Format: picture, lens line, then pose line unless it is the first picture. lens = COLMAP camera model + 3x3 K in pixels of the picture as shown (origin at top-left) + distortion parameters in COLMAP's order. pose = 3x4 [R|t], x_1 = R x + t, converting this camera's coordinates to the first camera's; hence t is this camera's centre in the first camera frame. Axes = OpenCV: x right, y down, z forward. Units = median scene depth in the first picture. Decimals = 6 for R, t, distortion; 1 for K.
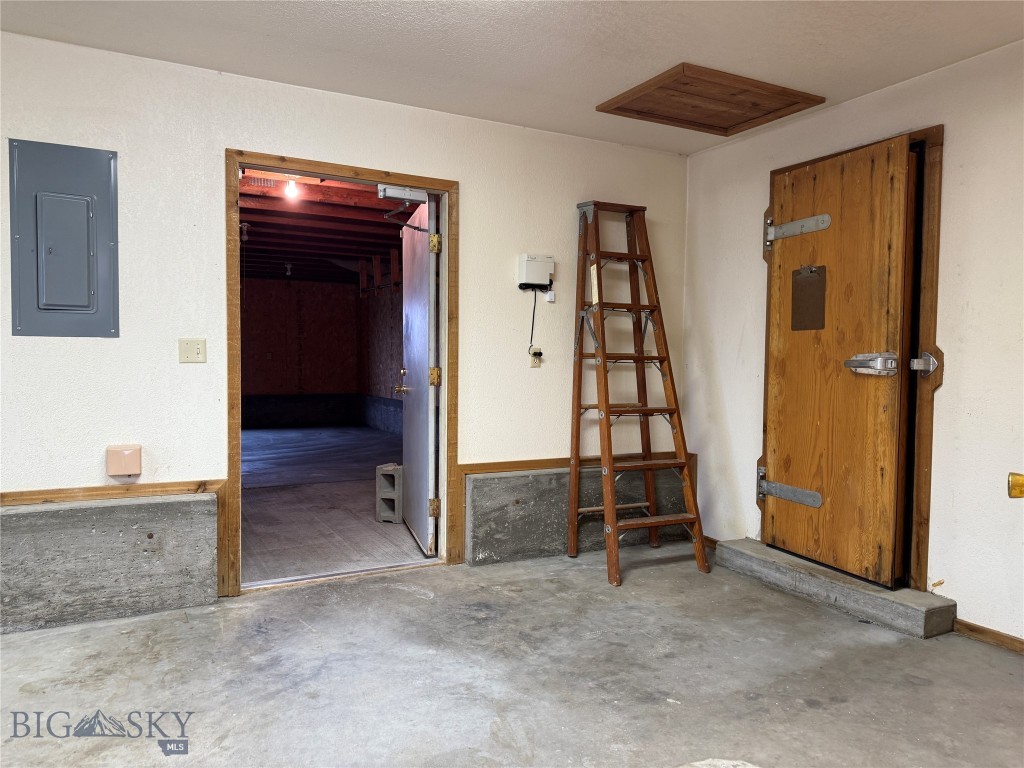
lens RADIAL K [[706.0, 0, 514.2], [0, 706.0, 387.1], [0, 0, 1]] dist [0.010344, -0.028560]
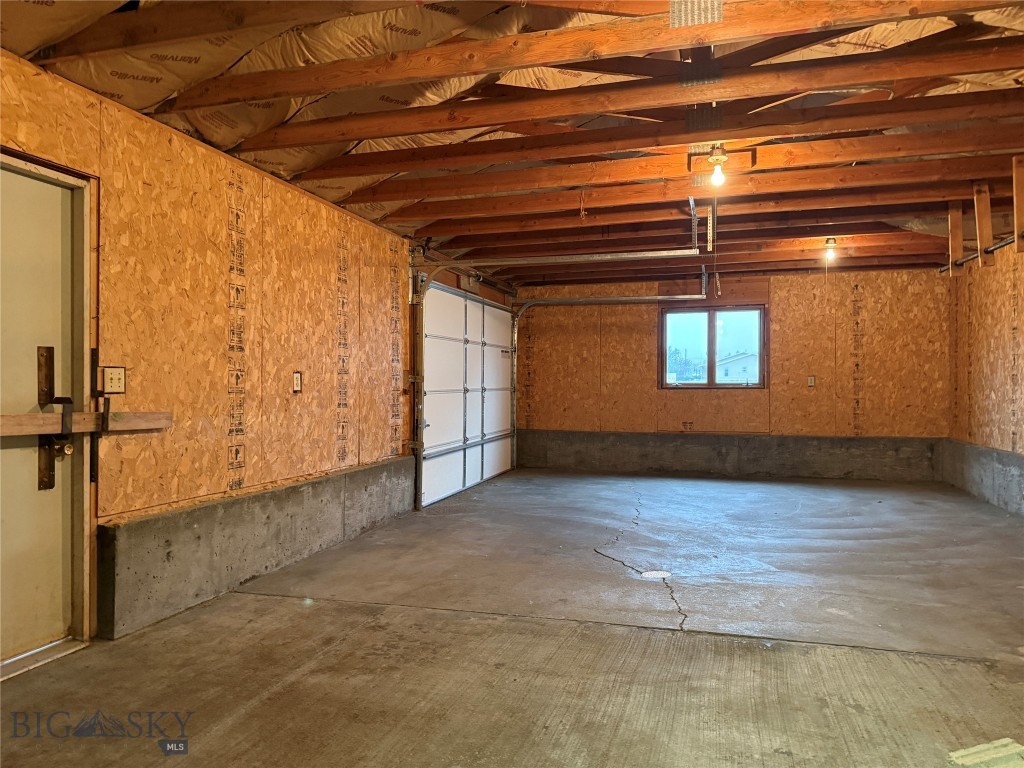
lens RADIAL K [[755.3, 0, 511.1], [0, 755.3, 389.1], [0, 0, 1]] dist [0.000759, 0.000087]
pose [[0.724640, -0.003999, -0.689116, -0.043546], [-0.022498, 0.999313, -0.029456, -0.007026], [0.688760, 0.036848, 0.724052, 0.256565]]
